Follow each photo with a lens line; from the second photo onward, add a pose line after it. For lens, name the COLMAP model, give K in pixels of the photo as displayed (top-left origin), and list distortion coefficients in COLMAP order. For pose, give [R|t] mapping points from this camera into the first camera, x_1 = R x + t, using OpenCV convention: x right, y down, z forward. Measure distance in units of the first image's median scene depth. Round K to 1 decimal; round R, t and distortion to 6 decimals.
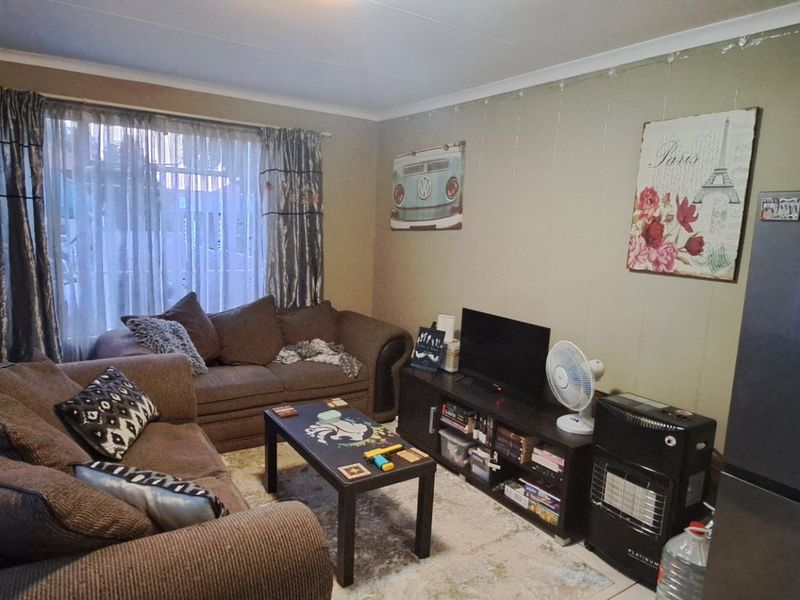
lens RADIAL K [[524.1, 0, 398.0], [0, 524.1, 304.3], [0, 0, 1]] dist [-0.003829, -0.004539]
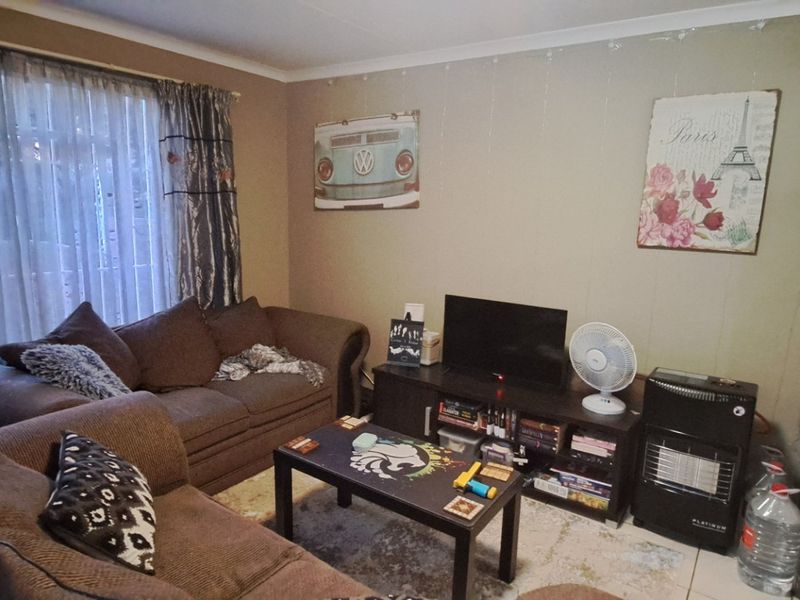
lens RADIAL K [[524.1, 0, 398.0], [0, 524.1, 304.3], [0, 0, 1]] dist [-0.003829, -0.004539]
pose [[0.928646, -0.087143, 0.360585, -0.345567], [0.070619, 0.995770, 0.058779, -0.043917], [-0.364182, -0.029120, 0.930872, 0.212976]]
